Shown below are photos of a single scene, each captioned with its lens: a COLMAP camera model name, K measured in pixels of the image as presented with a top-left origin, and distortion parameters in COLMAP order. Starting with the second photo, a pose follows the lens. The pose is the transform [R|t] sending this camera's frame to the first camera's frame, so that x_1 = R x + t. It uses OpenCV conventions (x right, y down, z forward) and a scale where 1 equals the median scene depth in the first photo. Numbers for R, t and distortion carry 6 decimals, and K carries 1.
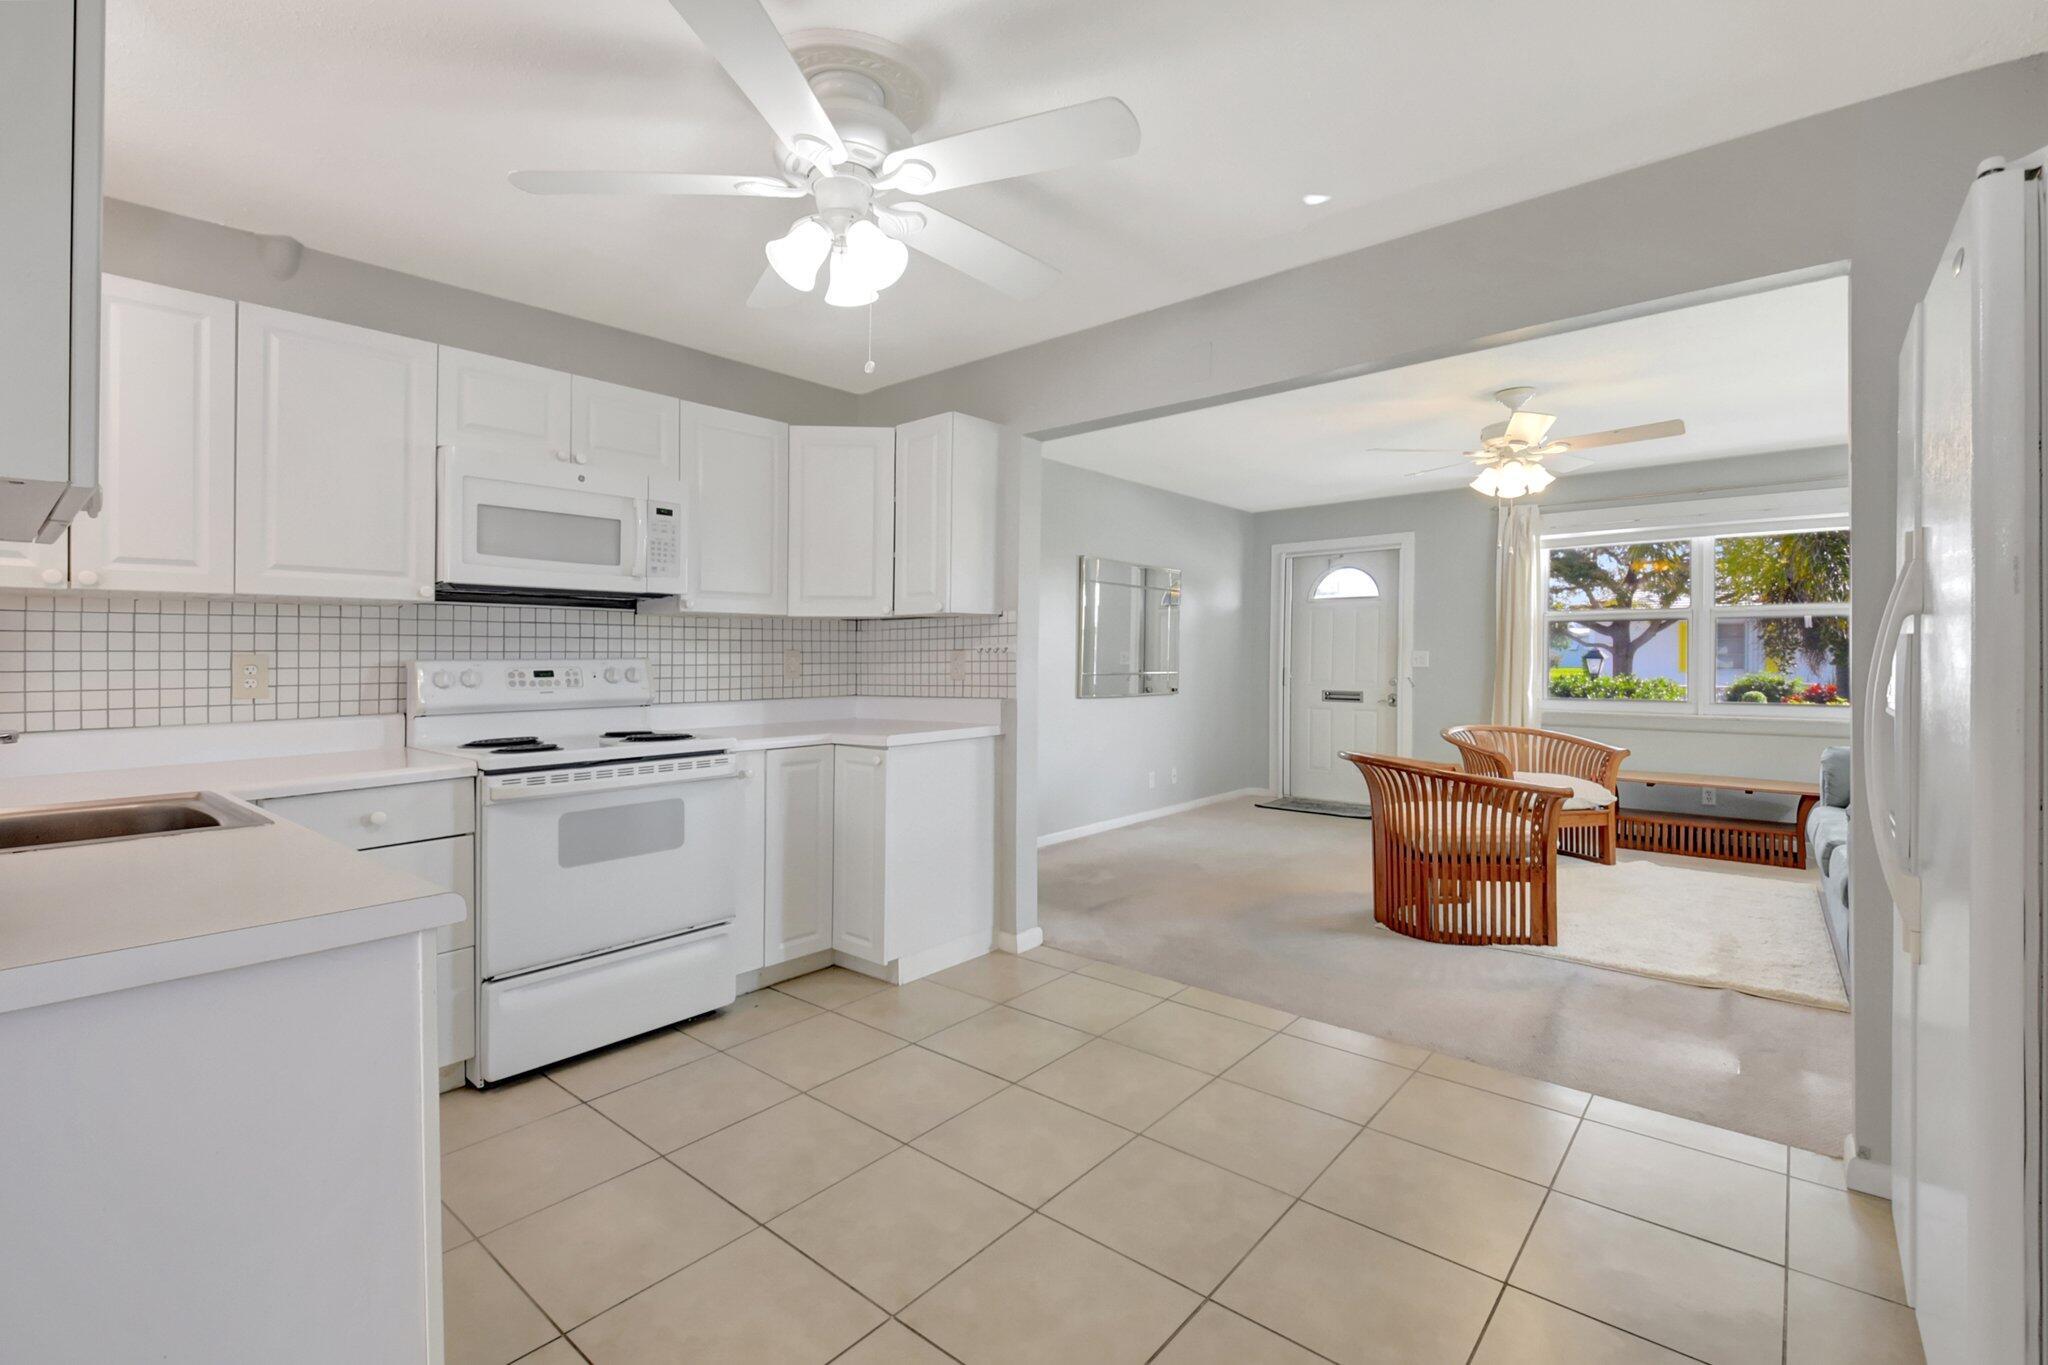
lens RADIAL K [[878.7, 0, 1015.4], [0, 878.7, 682.0], [0, 0, 1]] dist [0.039658, -0.023492]
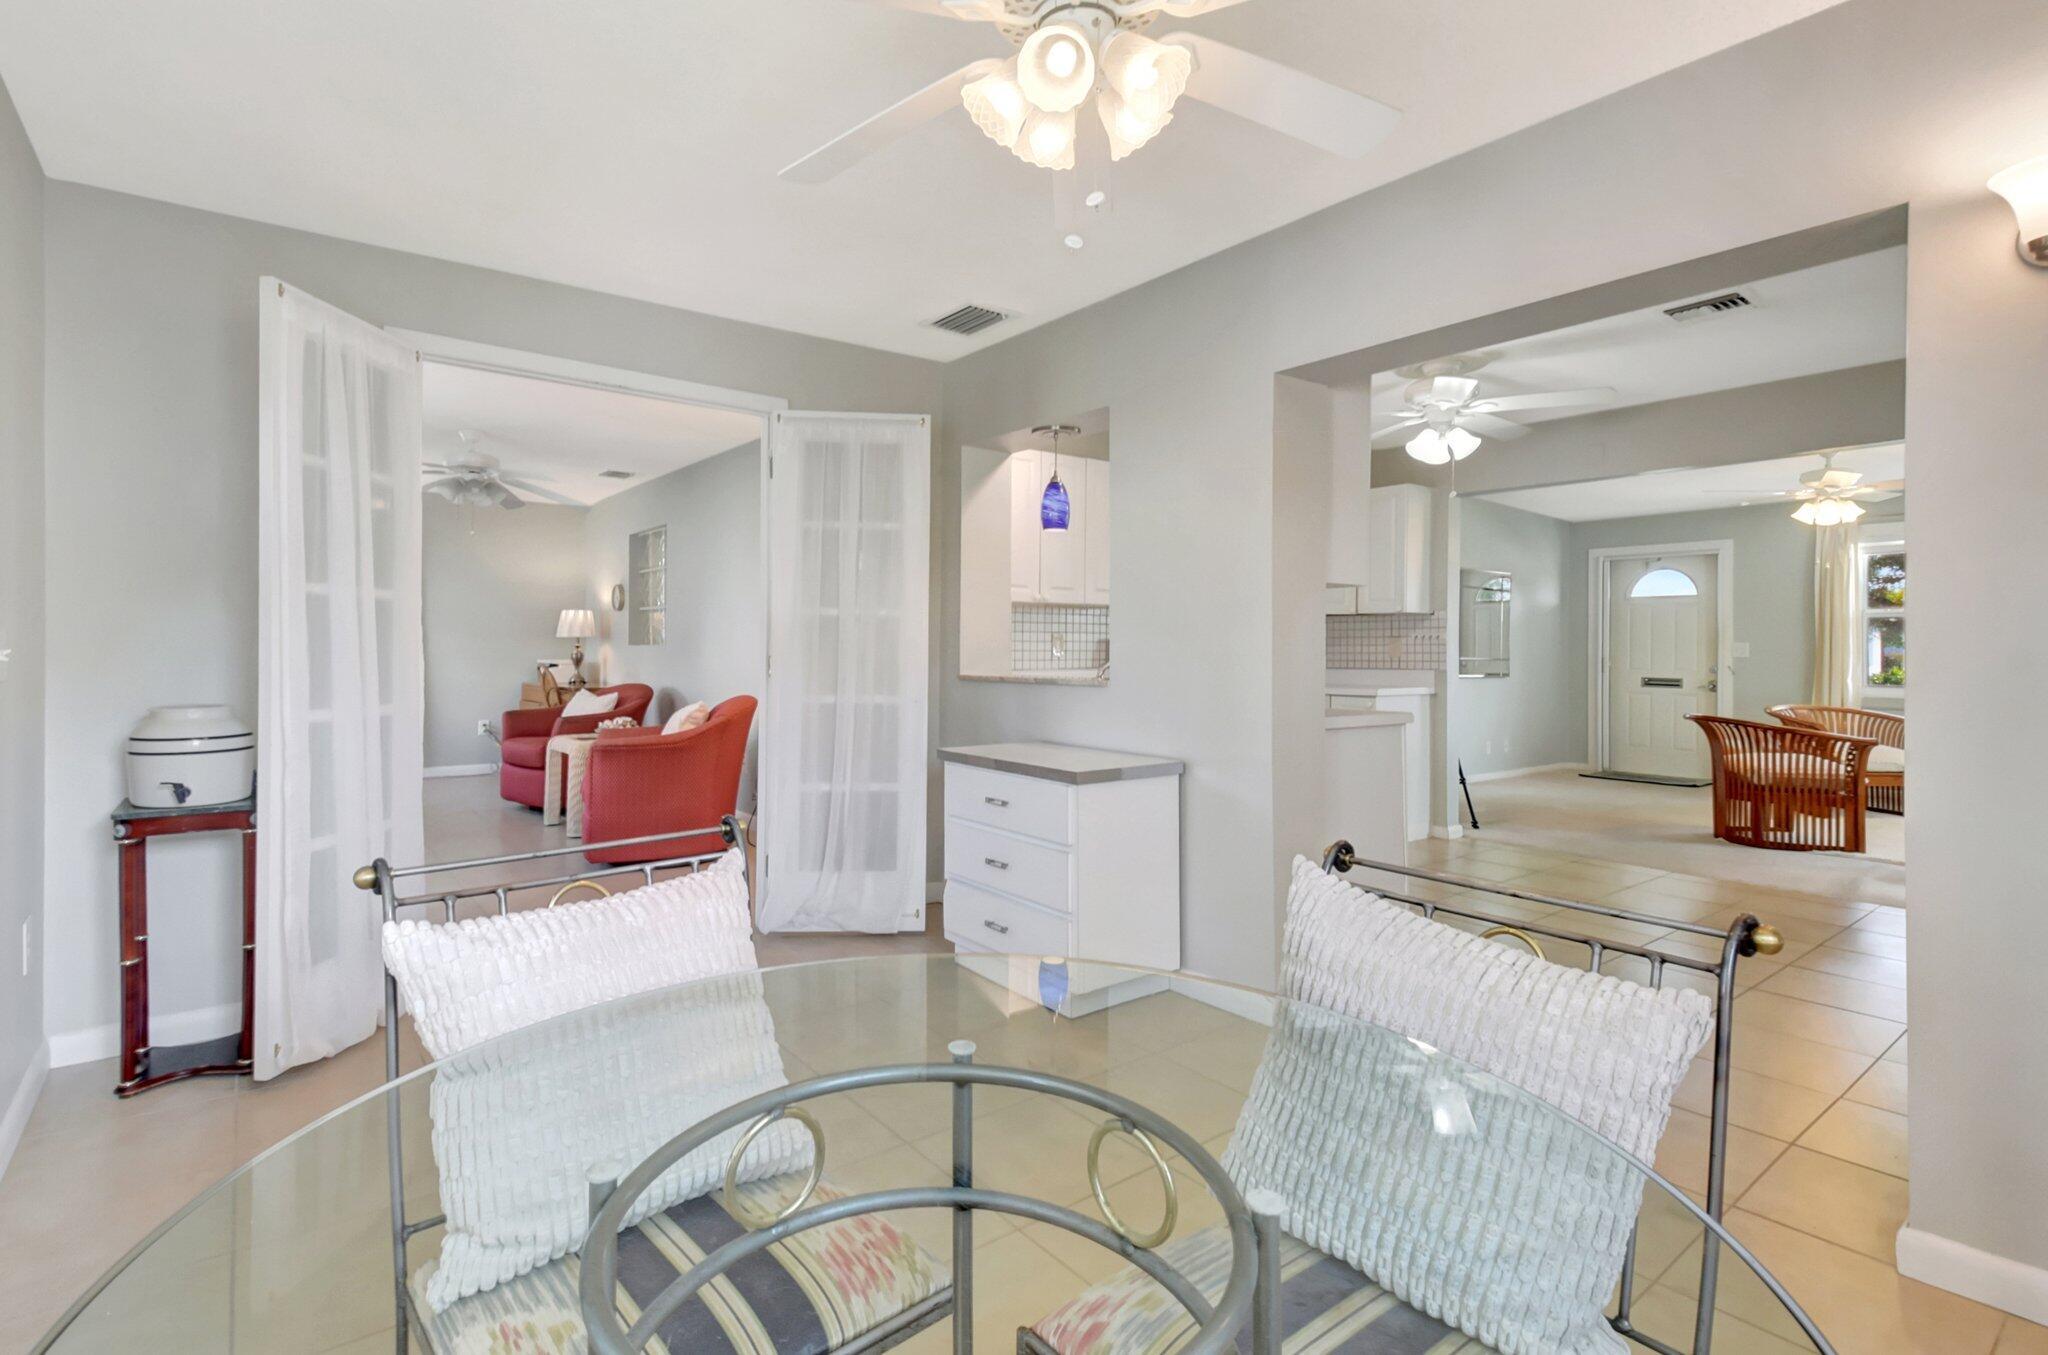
lens RADIAL K [[973.3, 0, 983.6], [0, 973.3, 641.5], [0, 0, 1]] dist [0.002807, 0.000343]
pose [[0.977357, 0.013087, -0.211193, -0.348281], [-0.020270, 0.999286, -0.031882, 0.033306], [0.210625, 0.035441, 0.976924, -0.653520]]
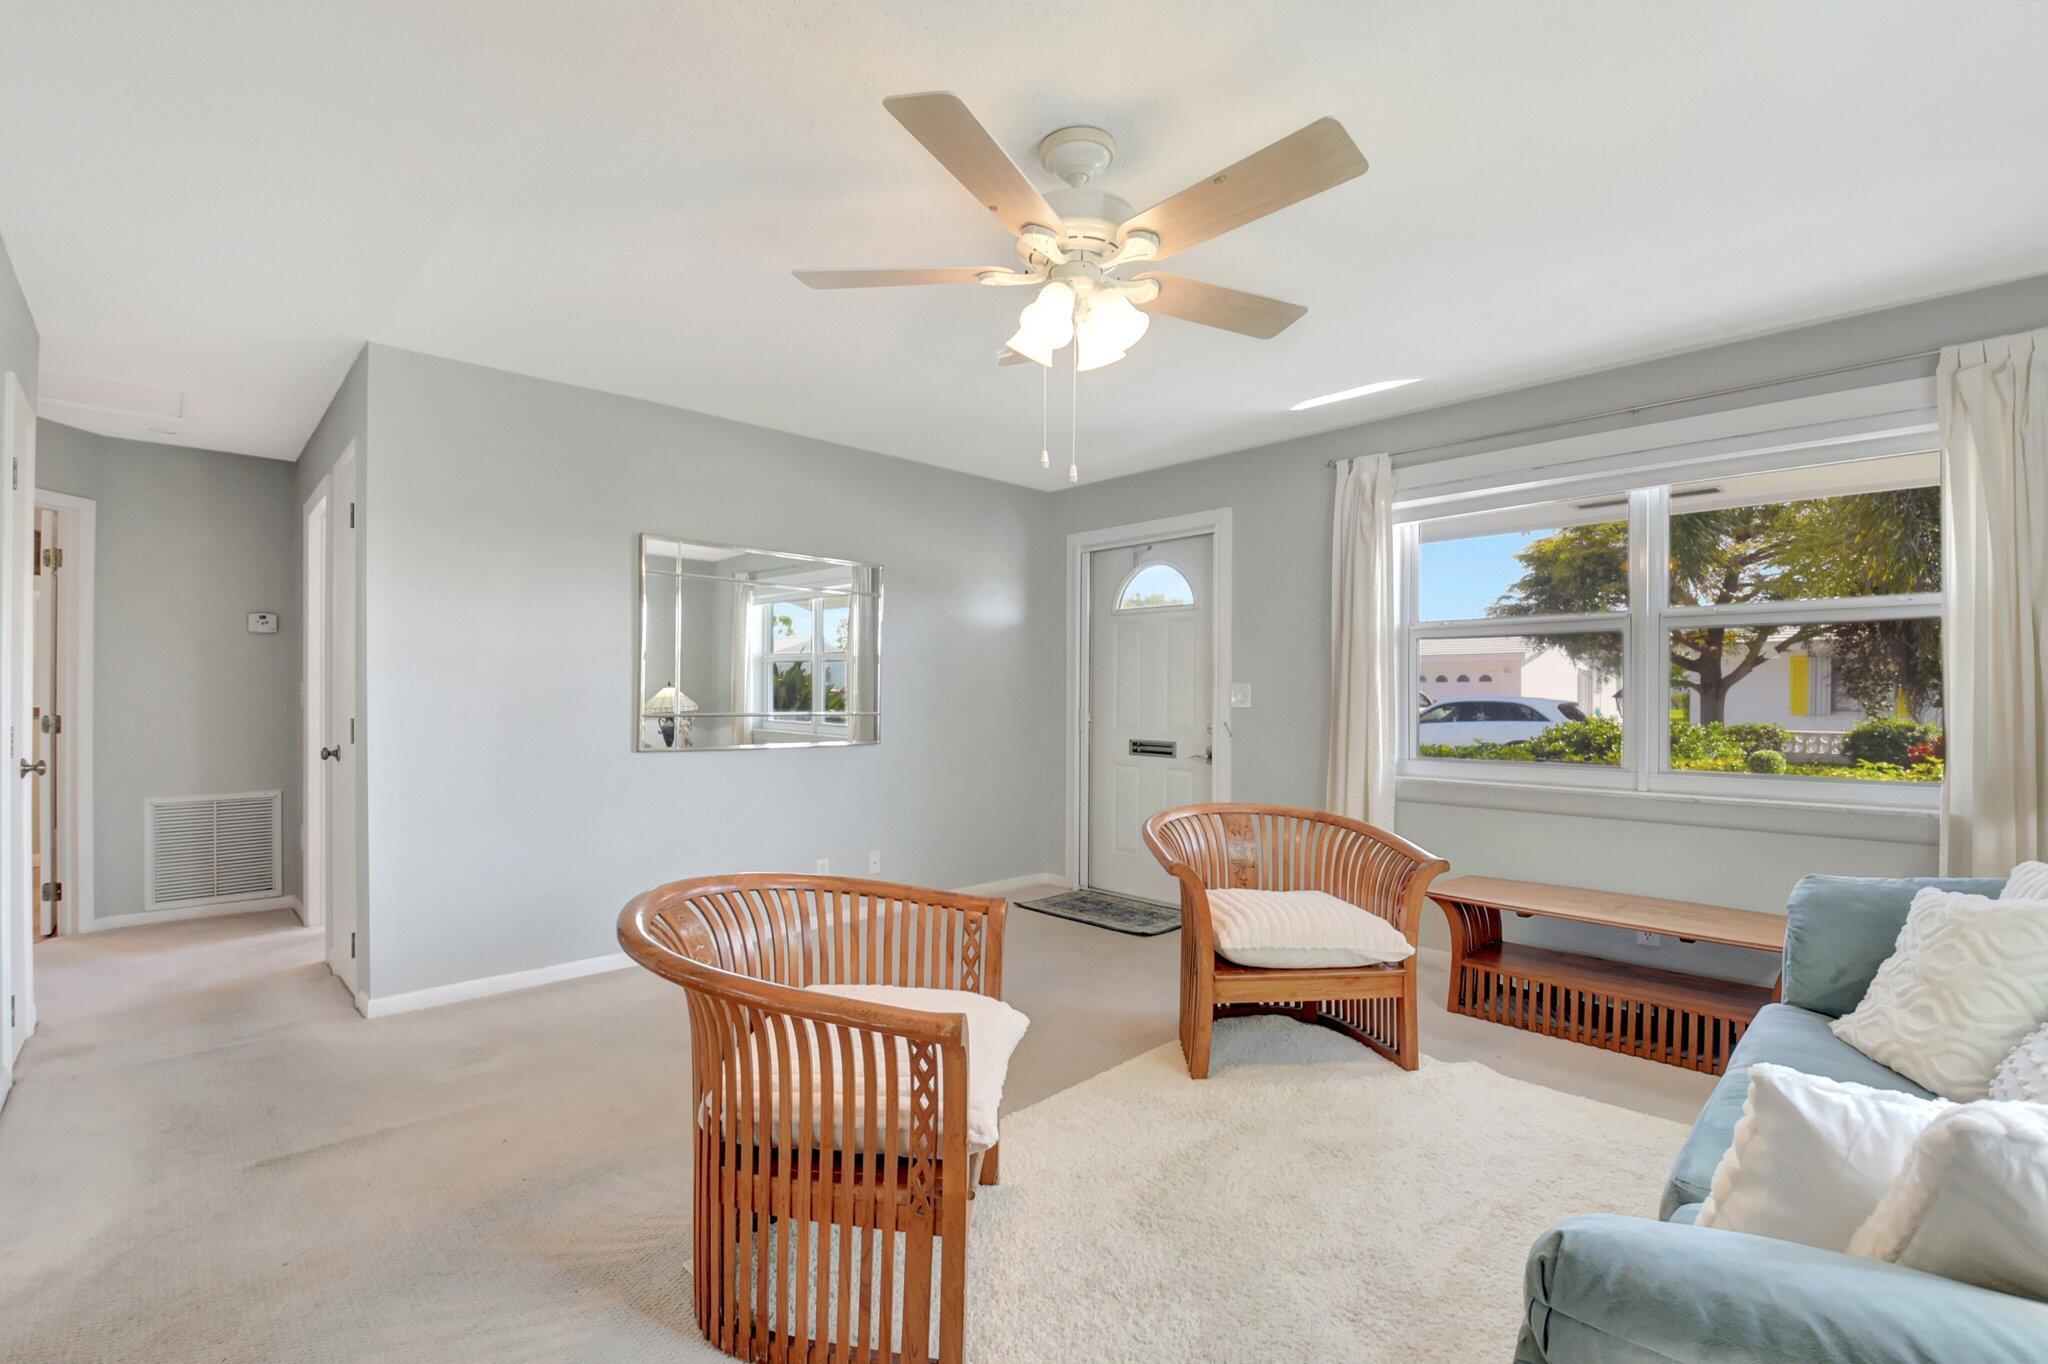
lens RADIAL K [[918.5, 0, 967.0], [0, 918.5, 690.7], [0, 0, 1]] dist [-0.008930, -0.000325]
pose [[0.993992, 0.005304, -0.109324, 0.483568], [-0.008578, 0.999528, -0.029499, -0.010190], [0.109115, 0.030260, 0.993568, 0.425781]]
